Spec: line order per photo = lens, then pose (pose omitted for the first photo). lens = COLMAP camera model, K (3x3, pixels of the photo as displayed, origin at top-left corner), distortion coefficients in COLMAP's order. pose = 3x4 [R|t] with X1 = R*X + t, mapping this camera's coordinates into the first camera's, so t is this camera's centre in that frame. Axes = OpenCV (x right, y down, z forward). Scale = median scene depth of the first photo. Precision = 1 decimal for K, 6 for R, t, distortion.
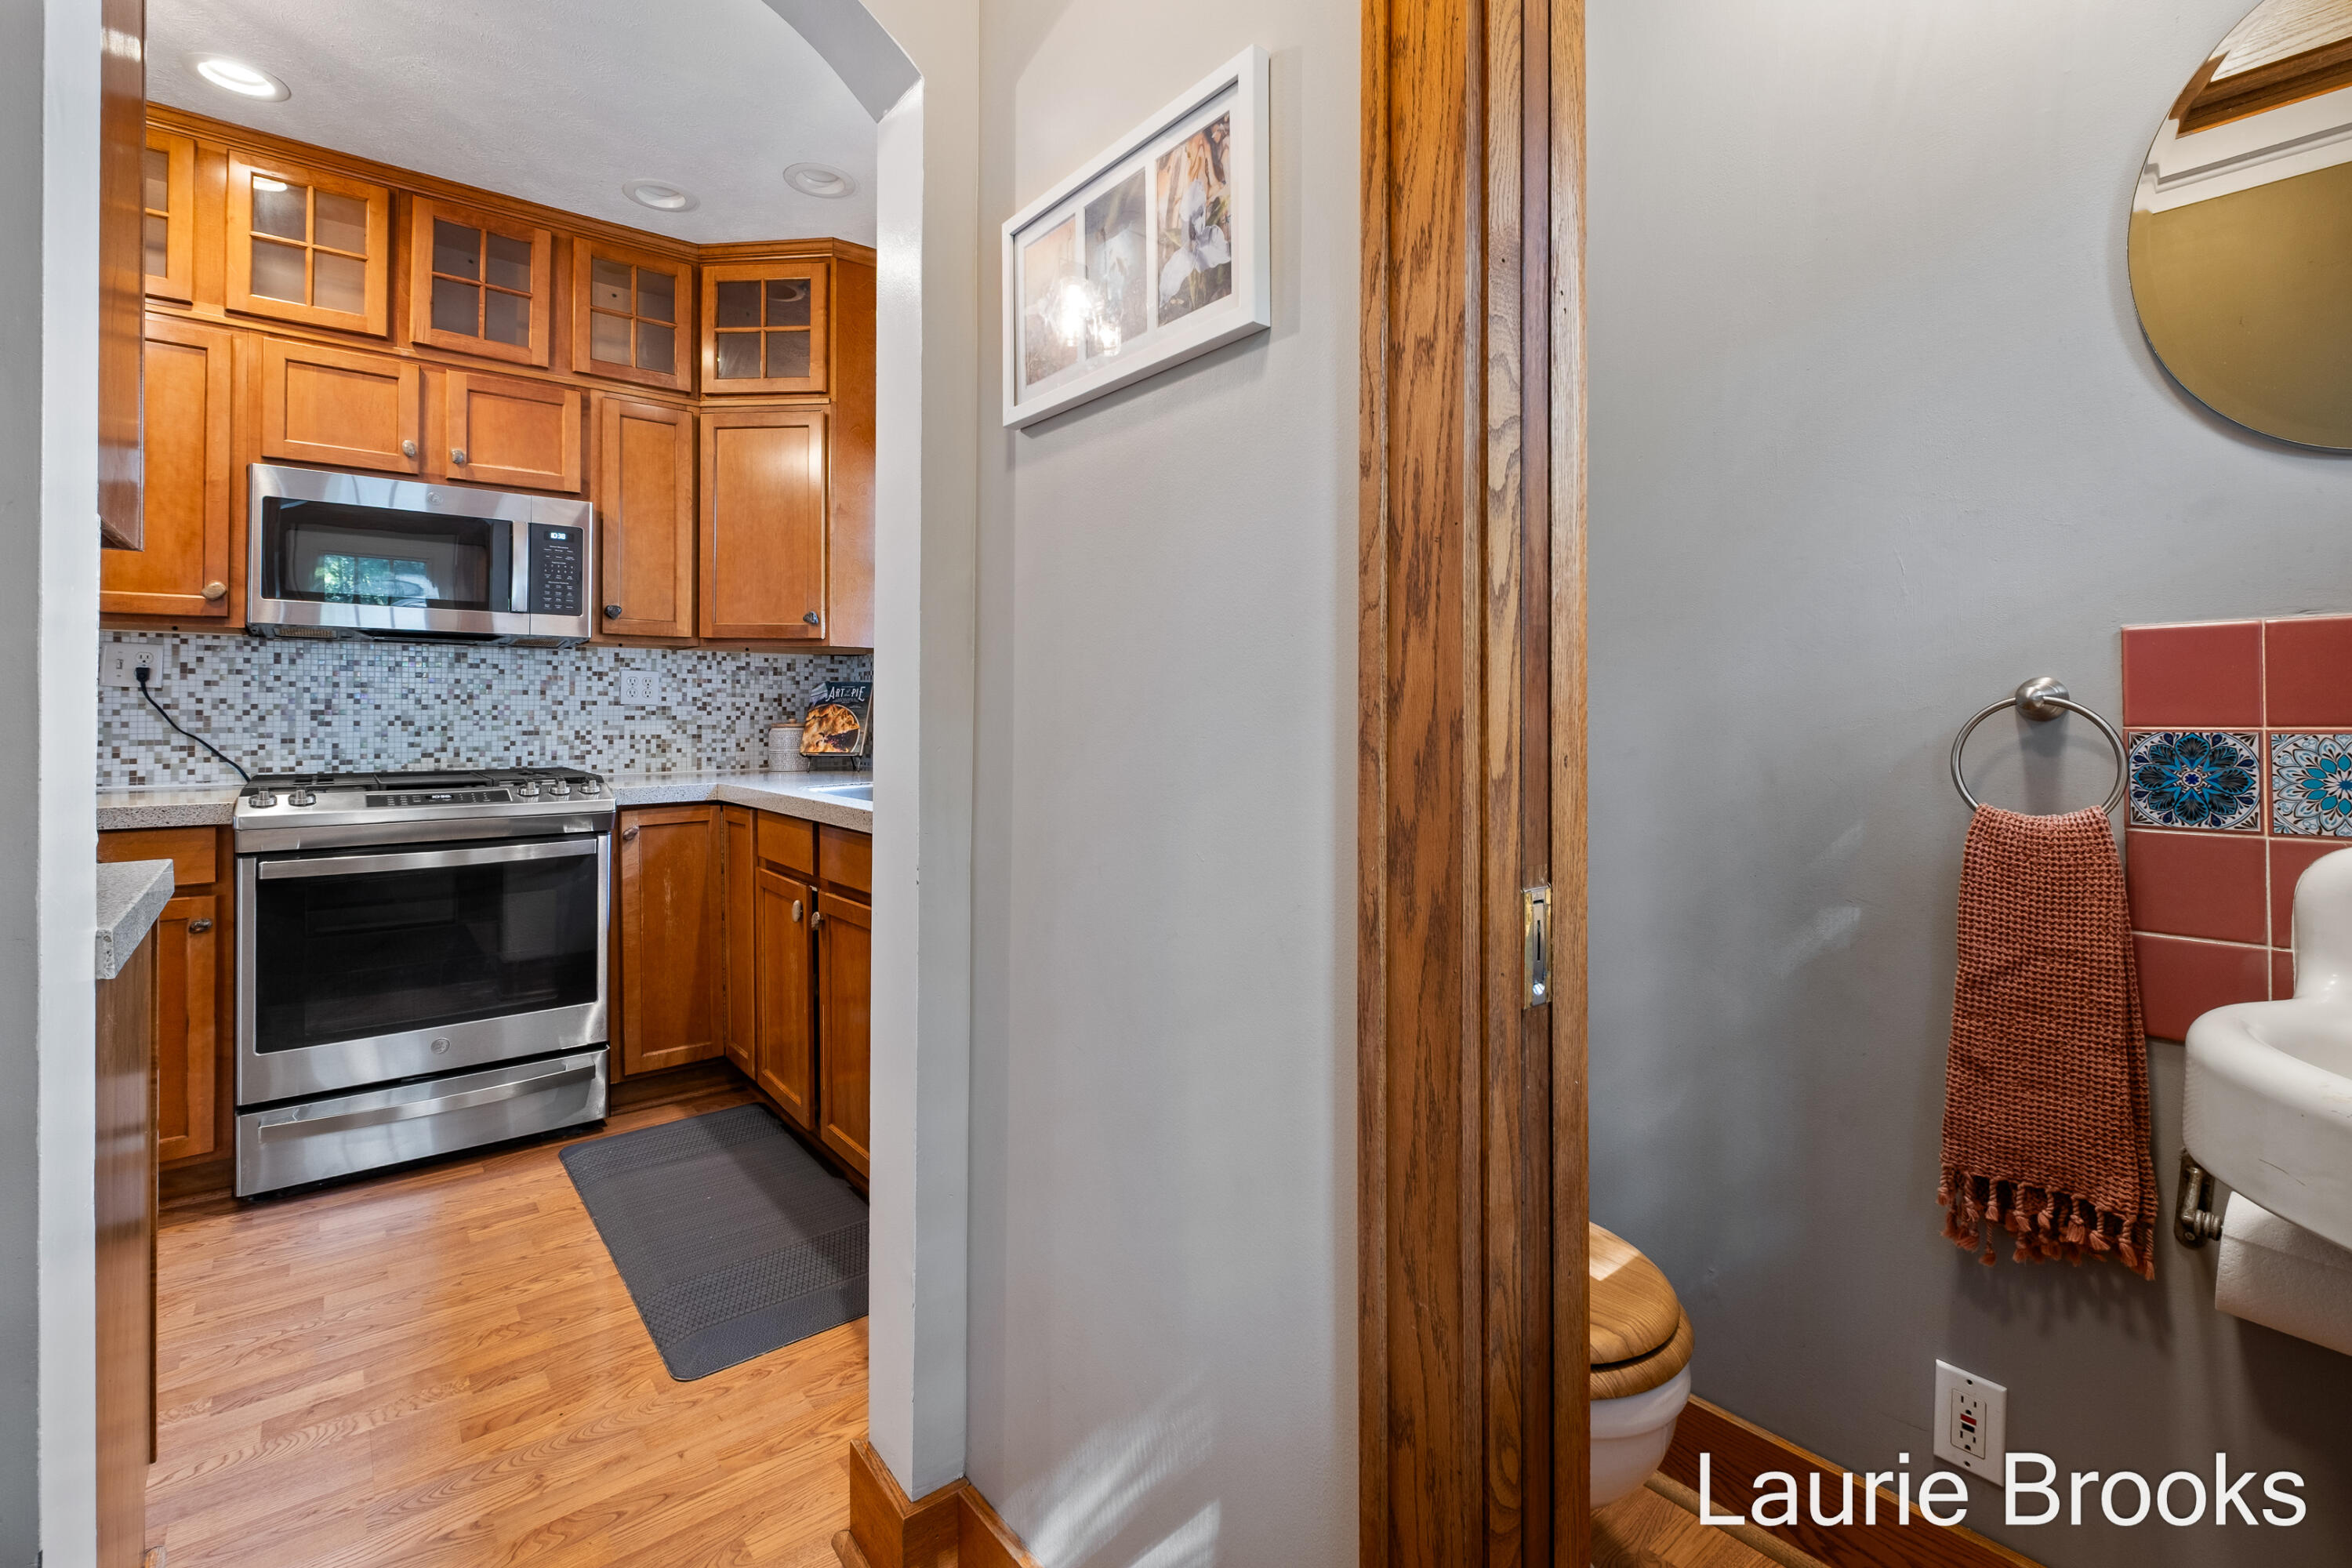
lens RADIAL K [[1047.3, 0, 1188.2], [0, 1047.3, 702.4], [0, 0, 1]] dist [0.001038, -0.005066]
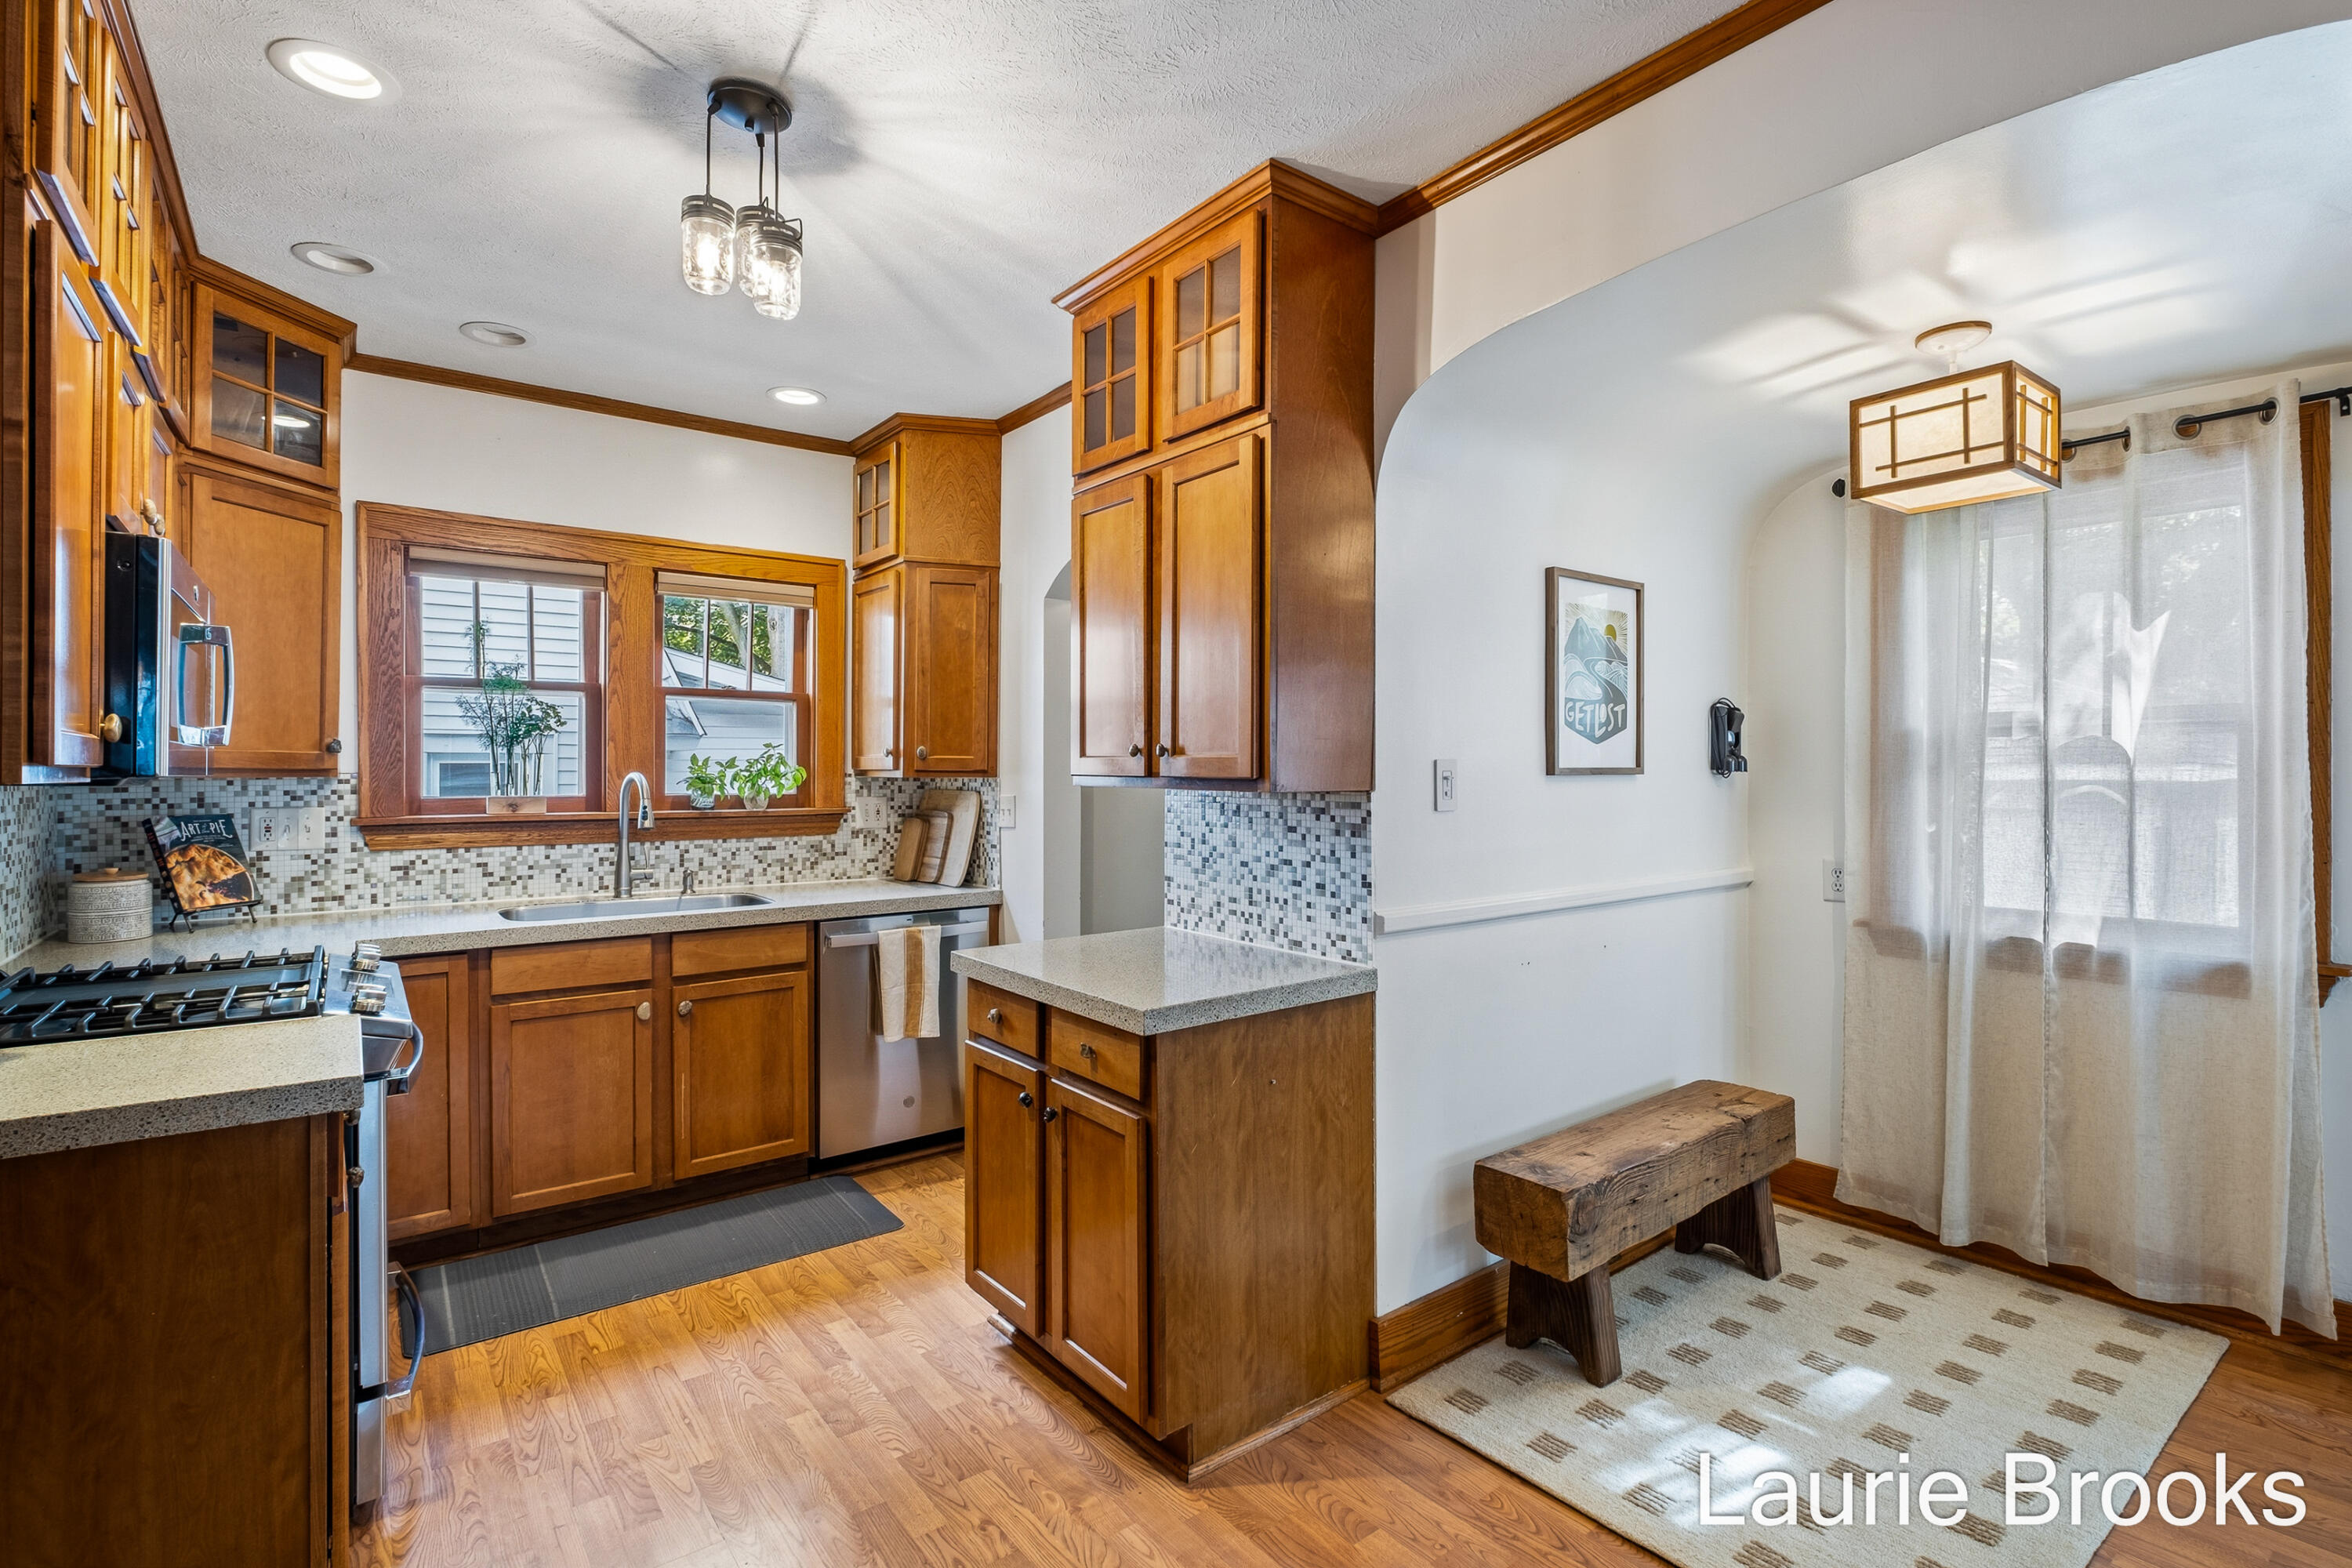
lens RADIAL K [[1078.0, 0, 1181.5], [0, 1078.0, 762.5], [0, 0, 1]] dist [-0.011644, -0.000826]
pose [[0.036484, 0.003664, 0.999328, -1.354193], [-0.008769, 0.999956, -0.003346, -0.077270], [-0.999296, -0.008641, 0.036514, 0.281187]]
